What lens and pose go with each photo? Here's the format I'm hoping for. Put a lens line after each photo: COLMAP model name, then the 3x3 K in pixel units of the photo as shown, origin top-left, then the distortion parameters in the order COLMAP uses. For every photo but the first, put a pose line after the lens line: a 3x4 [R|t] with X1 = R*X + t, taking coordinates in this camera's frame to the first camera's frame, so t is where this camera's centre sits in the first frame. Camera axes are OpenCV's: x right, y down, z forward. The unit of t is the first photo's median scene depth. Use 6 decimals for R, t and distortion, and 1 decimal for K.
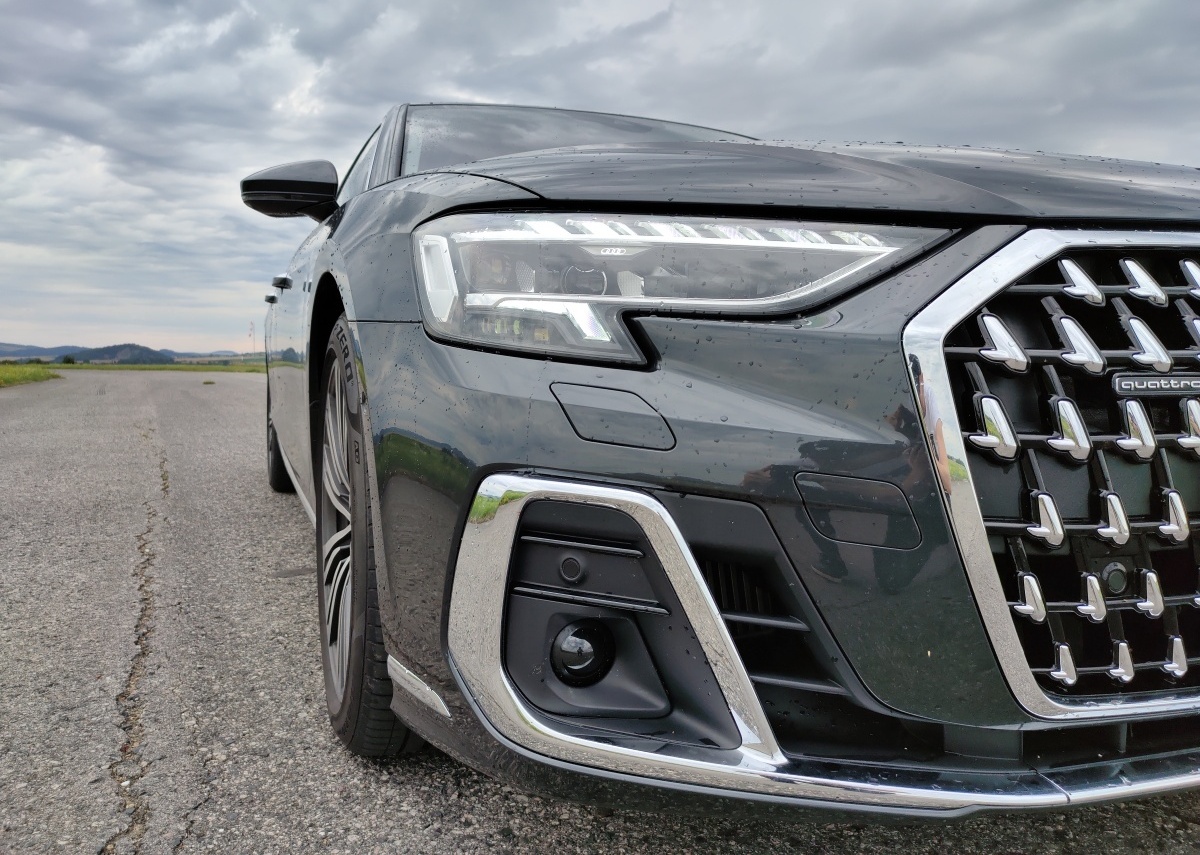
lens RADIAL K [[927.4, 0, 600.0], [0, 927.4, 427.5], [0, 0, 1]] dist [0.013817, 0.000569]
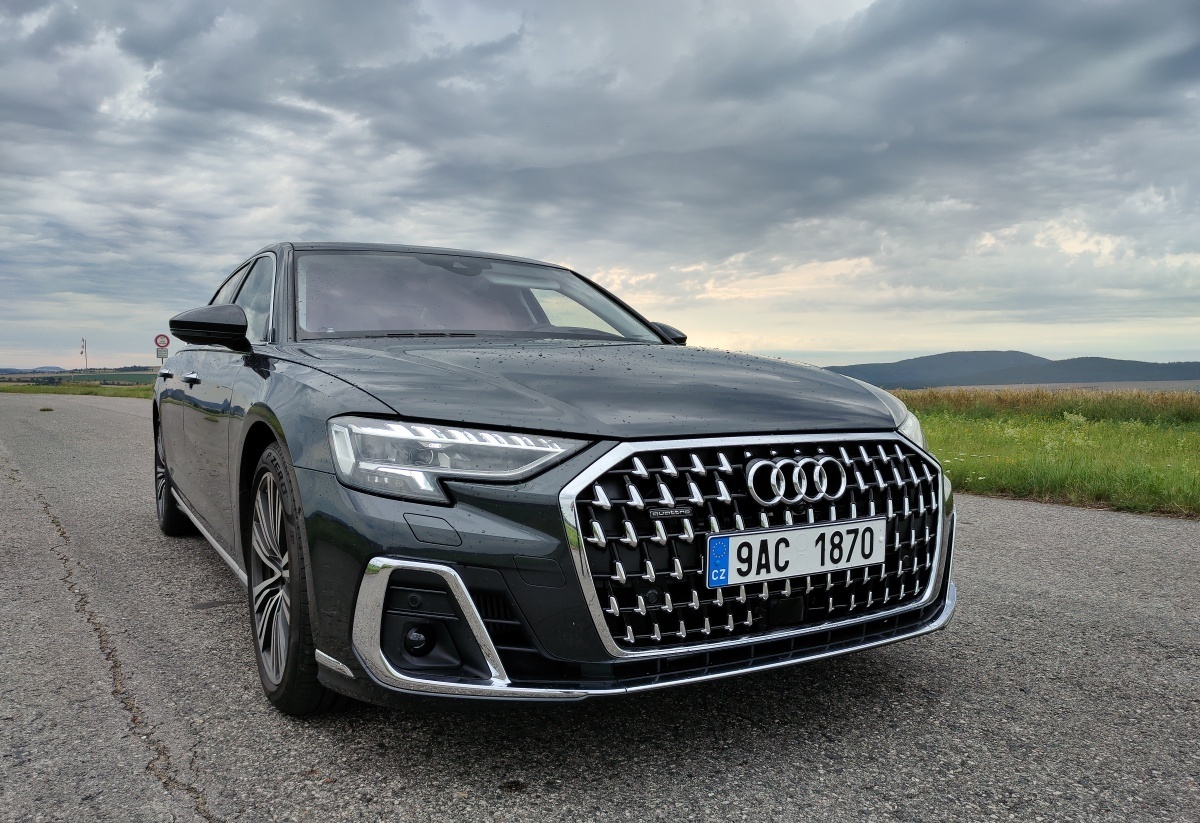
lens RADIAL K [[932.0, 0, 599.9], [0, 932.0, 449.1], [0, 0, 1]] dist [0.032044, -0.009502]
pose [[0.988359, -0.010555, 0.151771, 0.063062], [0.009380, 0.999920, 0.008452, -0.196060], [-0.151848, -0.006930, 0.988380, -1.103862]]
